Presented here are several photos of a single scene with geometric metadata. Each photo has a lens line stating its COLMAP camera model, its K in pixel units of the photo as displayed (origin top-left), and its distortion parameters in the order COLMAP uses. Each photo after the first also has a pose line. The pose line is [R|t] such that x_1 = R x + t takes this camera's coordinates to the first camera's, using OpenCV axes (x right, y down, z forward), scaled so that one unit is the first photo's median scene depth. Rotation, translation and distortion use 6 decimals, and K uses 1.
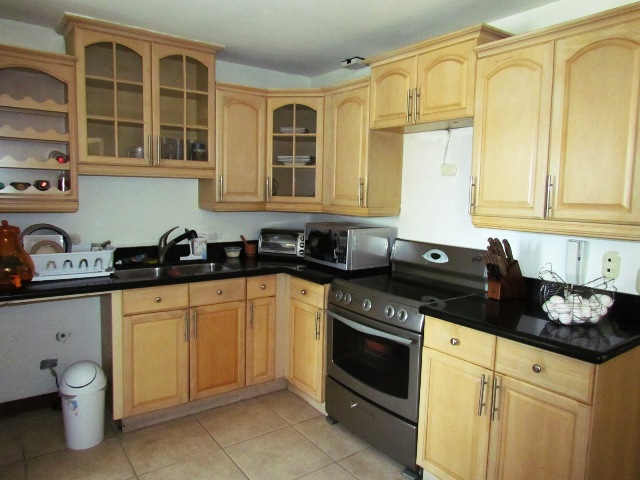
lens RADIAL K [[455.8, 0, 320.0], [0, 455.8, 239.2], [0, 0, 1]] dist [-0.031195, 0.016697]
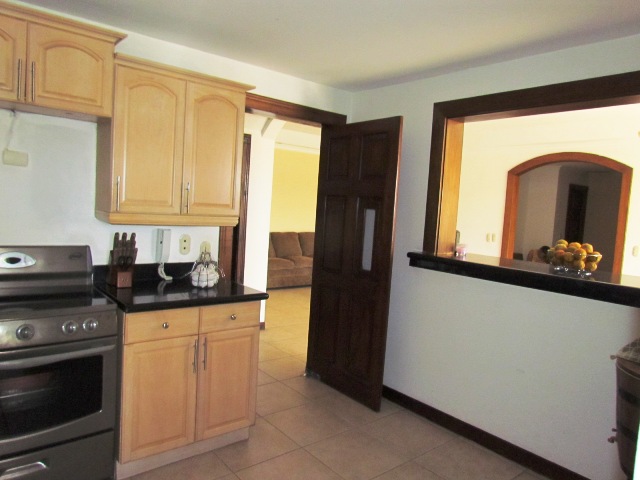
lens RADIAL K [[455.8, 0, 322.1], [0, 455.8, 236.6], [0, 0, 1]] dist [-0.031195, 0.016697]
pose [[-0.049252, -0.092410, 0.994502, -1.235336], [0.036689, 0.994871, 0.094261, -0.132289], [-0.998112, 0.041130, -0.045609, 0.958047]]
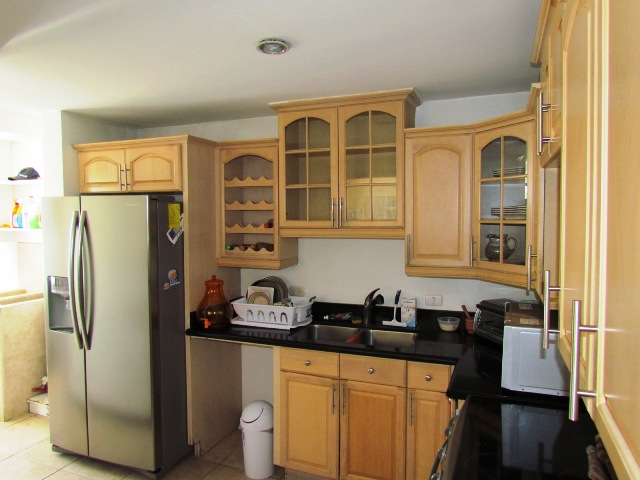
lens RADIAL K [[455.8, 0, 323.0], [0, 455.8, 240.7], [0, 0, 1]] dist [-0.031195, 0.016697]
pose [[0.533846, 0.020364, -0.845336, 0.456224], [-0.071443, 0.997222, -0.021094, -0.106118], [0.842558, 0.071654, 0.533818, 0.423938]]
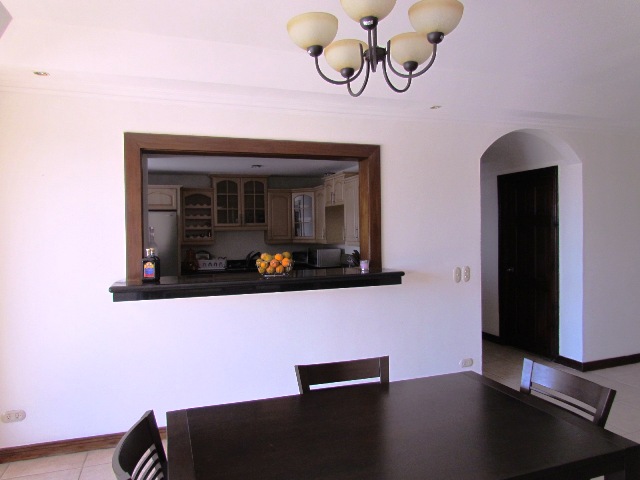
lens RADIAL K [[455.8, 0, 321.4], [0, 455.8, 242.0], [0, 0, 1]] dist [-0.031195, 0.016697]
pose [[0.954779, -0.032736, -0.295508, 0.770093], [0.007371, 0.996221, -0.086545, 0.142863], [0.297224, 0.080454, 0.951412, -1.216856]]
